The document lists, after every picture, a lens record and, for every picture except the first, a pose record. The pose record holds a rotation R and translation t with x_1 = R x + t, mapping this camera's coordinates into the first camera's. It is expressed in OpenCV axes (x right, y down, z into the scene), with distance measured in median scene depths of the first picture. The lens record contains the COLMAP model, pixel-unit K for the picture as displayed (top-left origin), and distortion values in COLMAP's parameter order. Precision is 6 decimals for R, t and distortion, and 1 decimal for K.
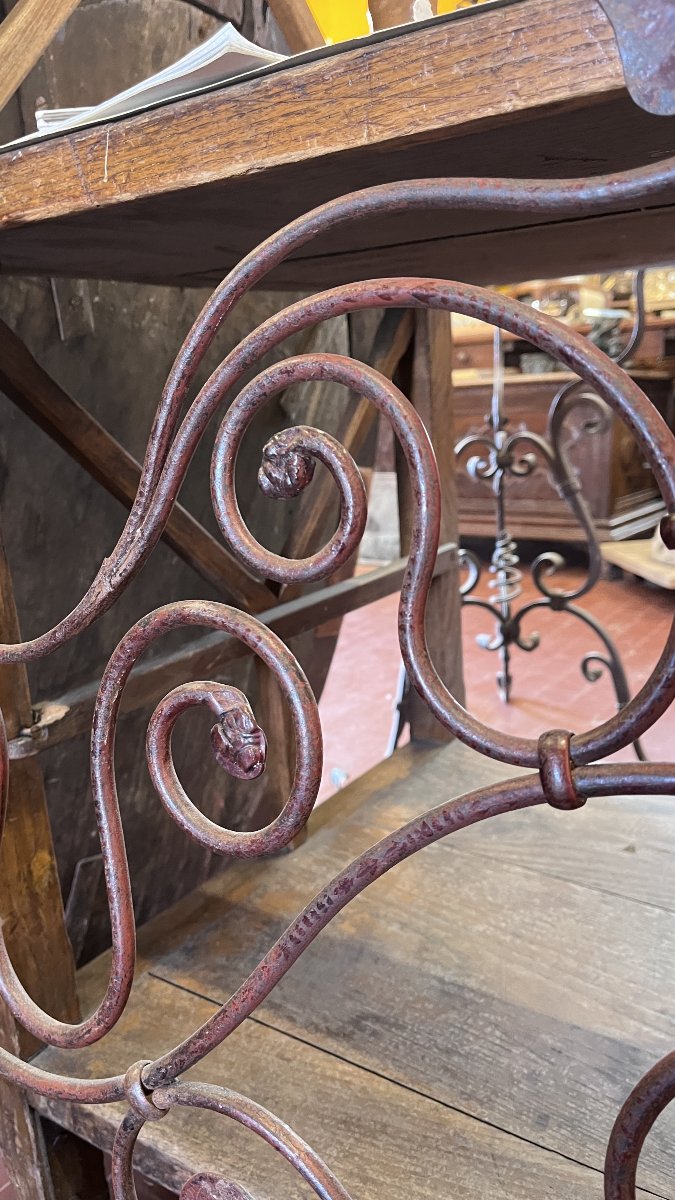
lens RADIAL K [[962.5, 0, 341.8], [0, 962.5, 605.8], [0, 0, 1]] dist [0.064501, -0.077034]
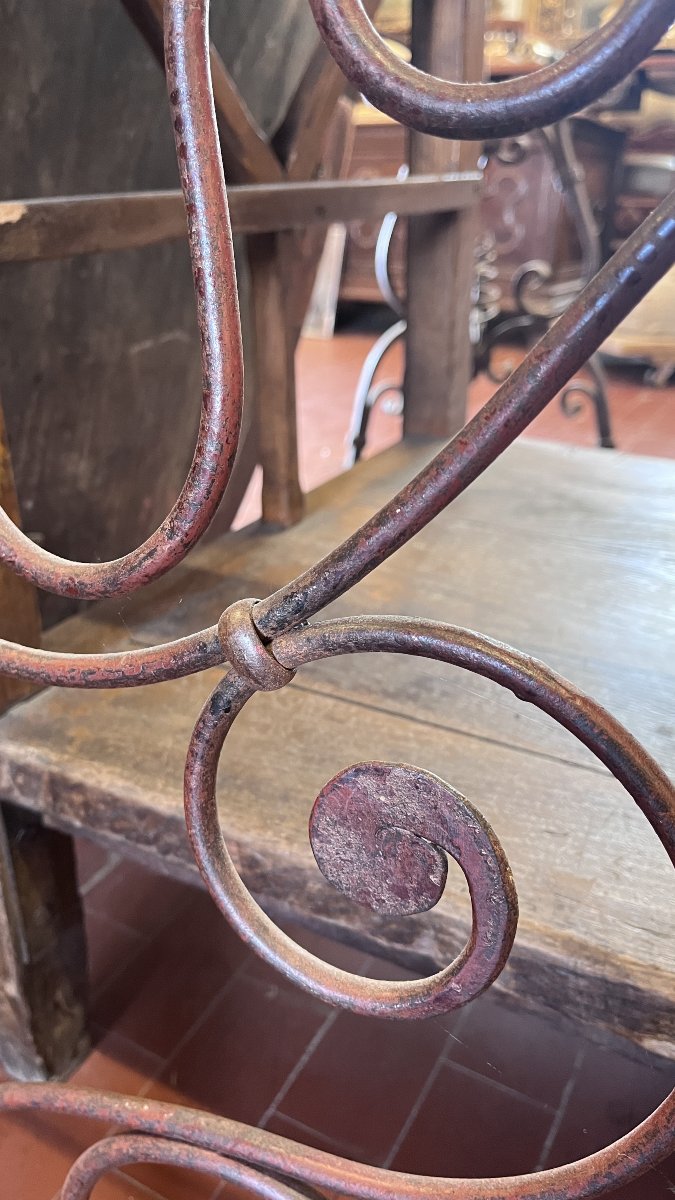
lens RADIAL K [[962.5, 0, 341.8], [0, 962.5, 605.8], [0, 0, 1]] dist [0.064501, -0.077034]
pose [[0.992469, 0.010316, 0.122065, -0.148596], [-0.031896, 0.983839, 0.176192, 0.248423], [-0.118274, -0.178759, 0.976758, 0.284844]]
